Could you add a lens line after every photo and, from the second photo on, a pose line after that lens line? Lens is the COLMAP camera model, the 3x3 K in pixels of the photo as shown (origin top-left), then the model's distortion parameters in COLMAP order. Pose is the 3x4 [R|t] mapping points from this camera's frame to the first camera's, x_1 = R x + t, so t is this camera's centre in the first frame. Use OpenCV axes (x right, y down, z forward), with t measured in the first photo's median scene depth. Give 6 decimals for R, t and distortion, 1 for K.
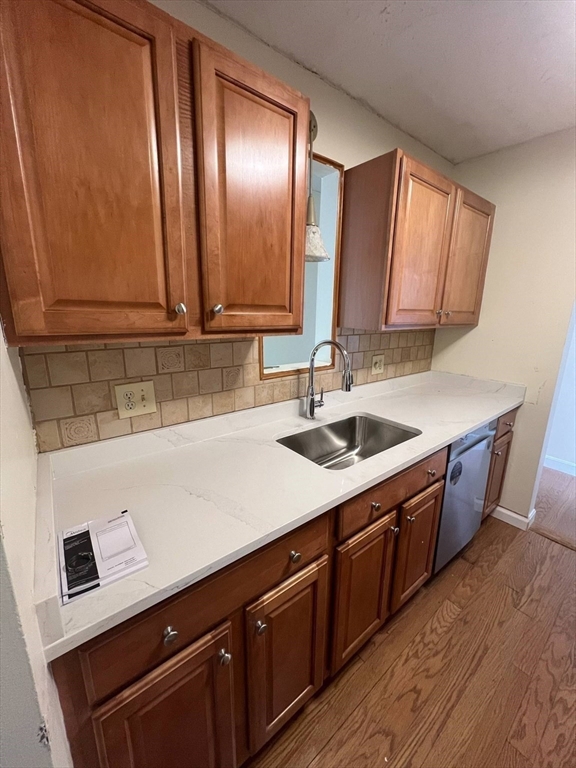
lens RADIAL K [[305.9, 0, 288.7], [0, 305.9, 381.4], [0, 0, 1]] dist [-0.005869, 0.001081]
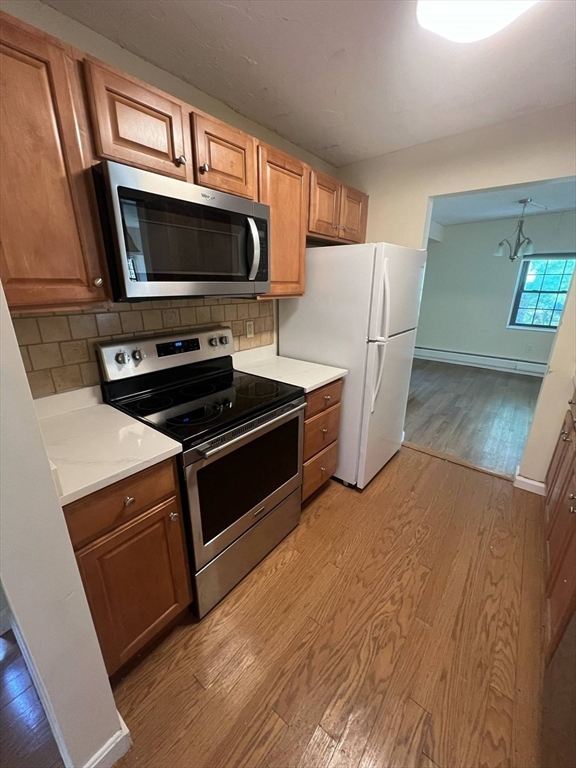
lens RADIAL K [[305.9, 0, 289.2], [0, 305.9, 381.4], [0, 0, 1]] dist [-0.005869, 0.001081]
pose [[-0.972831, 0.048753, -0.226327, 1.380272], [-0.076409, 0.855192, 0.512648, -0.294425], [0.218546, 0.516013, -0.828232, 1.304003]]
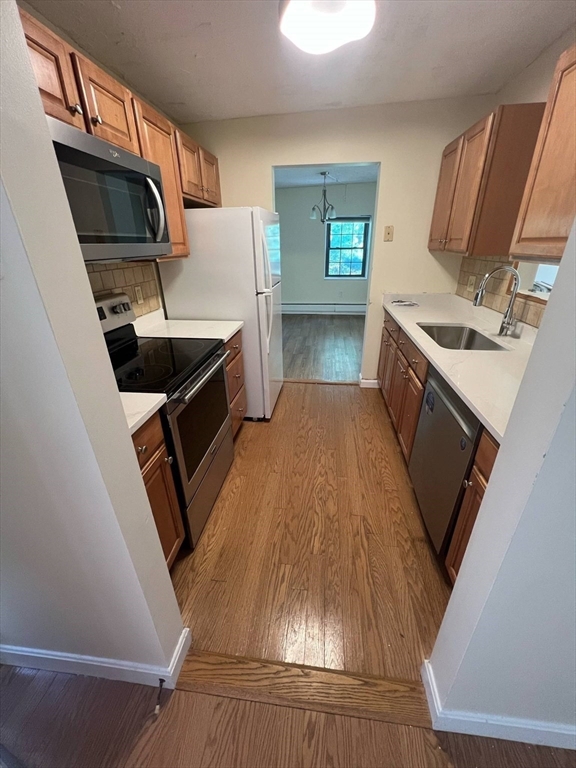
lens RADIAL K [[305.9, 0, 289.4], [0, 305.9, 381.6], [0, 0, 1]] dist [-0.005869, 0.001081]
pose [[-0.706509, 0.284841, -0.647851, 1.802712], [-0.162364, 0.825770, 0.540132, -0.294301], [0.688828, 0.486795, -0.537166, 1.378623]]
